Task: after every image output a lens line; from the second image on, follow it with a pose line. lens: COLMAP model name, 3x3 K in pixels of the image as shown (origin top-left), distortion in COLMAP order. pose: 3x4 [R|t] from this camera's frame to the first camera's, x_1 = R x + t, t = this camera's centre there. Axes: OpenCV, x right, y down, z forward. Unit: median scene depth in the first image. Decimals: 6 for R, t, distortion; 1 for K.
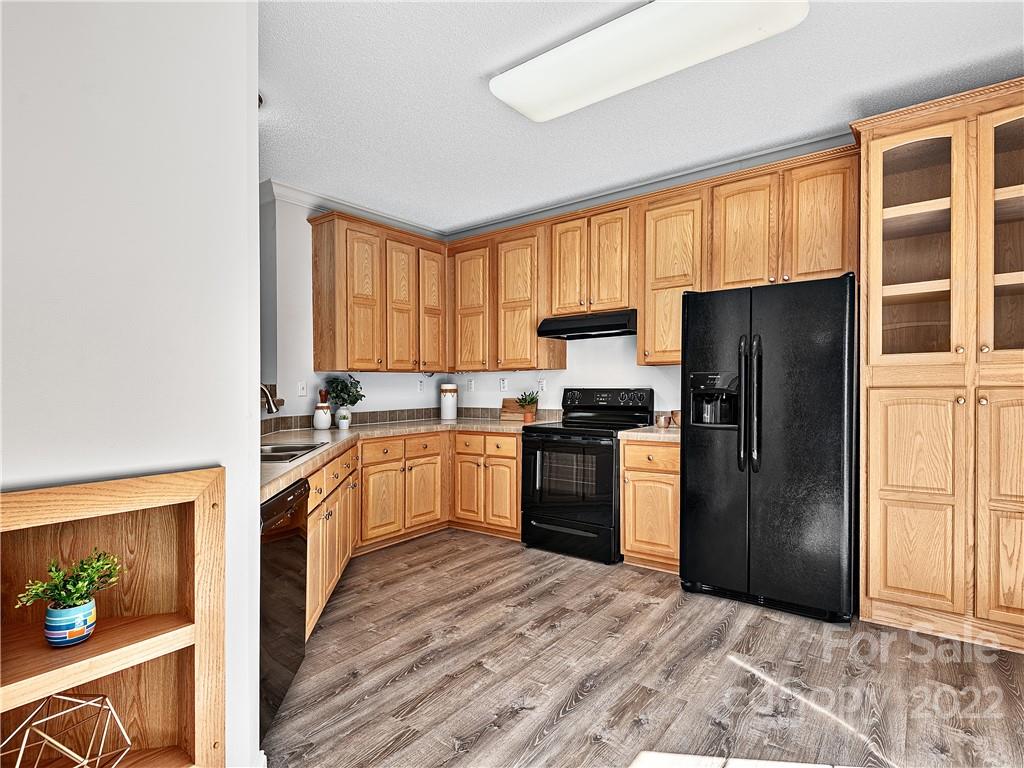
lens RADIAL K [[566.3, 0, 511.8], [0, 566.3, 392.6], [0, 0, 1]] dist [0.019612, -0.012138]
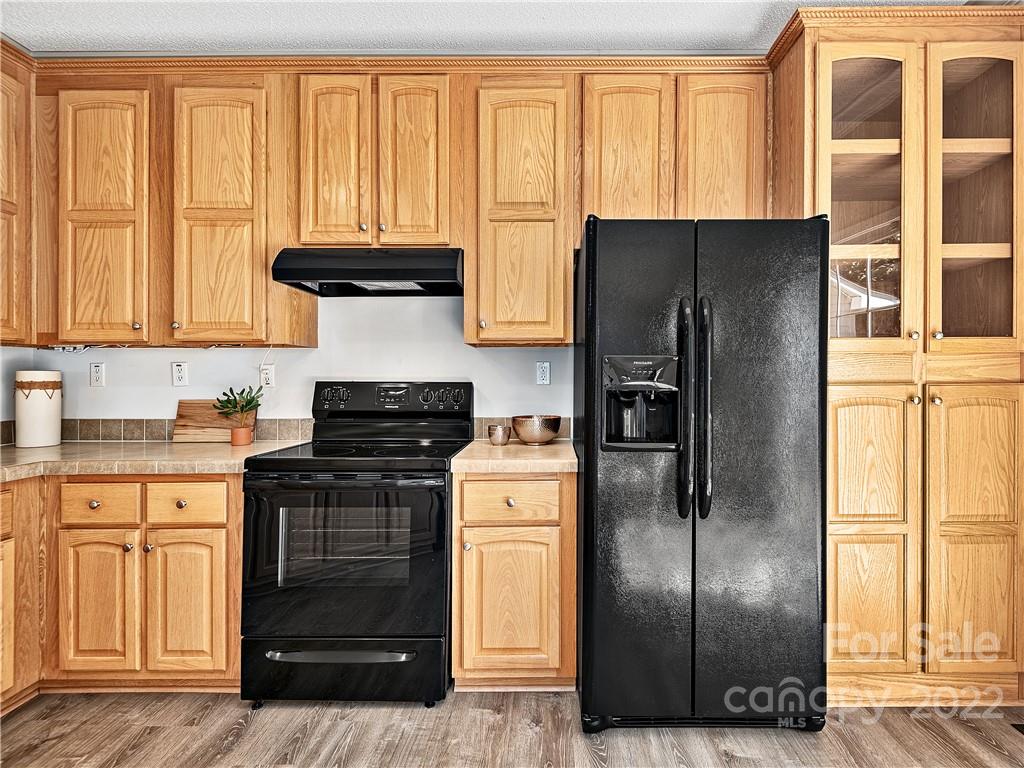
lens RADIAL K [[566.3, 0, 550.1], [0, 566.3, 388.7], [0, 0, 1]] dist [0.019612, -0.012138]
pose [[0.812381, 0.000280, 0.583128, -0.051655], [-0.001050, 0.999999, 0.000982, -0.001299], [-0.583127, -0.001410, 0.812380, 0.447762]]
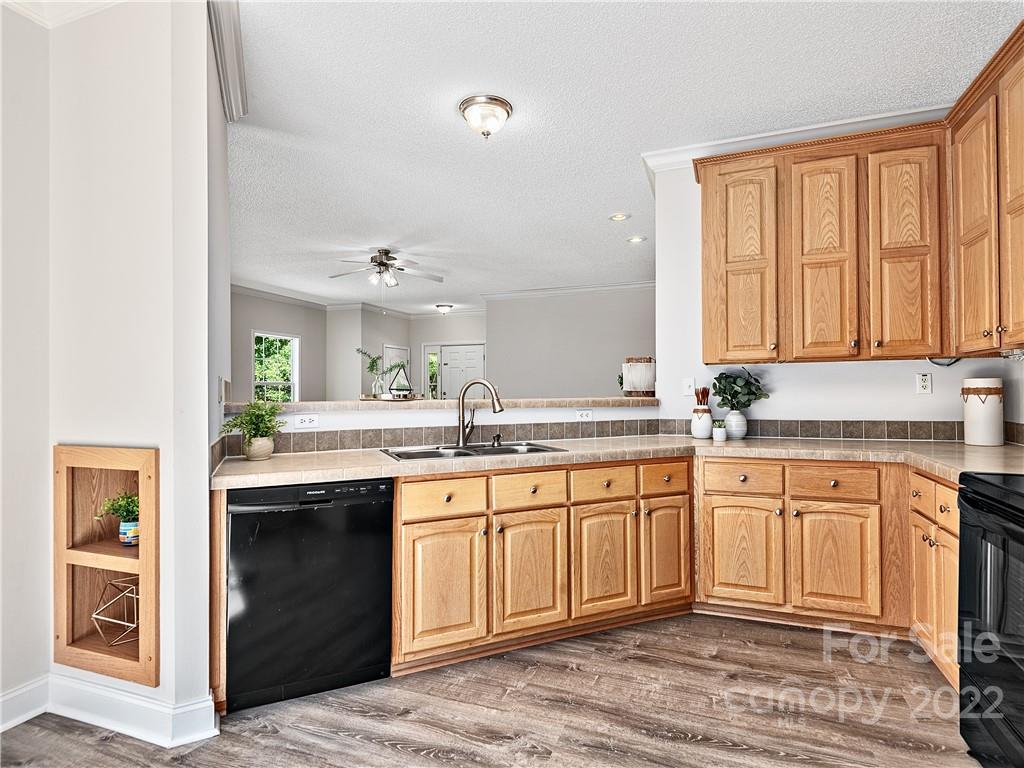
lens RADIAL K [[566.3, 0, 521.2], [0, 566.3, 378.7], [0, 0, 1]] dist [0.019612, -0.012138]
pose [[0.247190, -0.011120, -0.968903, 0.362436], [-0.001840, 0.999927, -0.011945, -0.008618], [0.968965, 0.004736, 0.247152, 0.544920]]
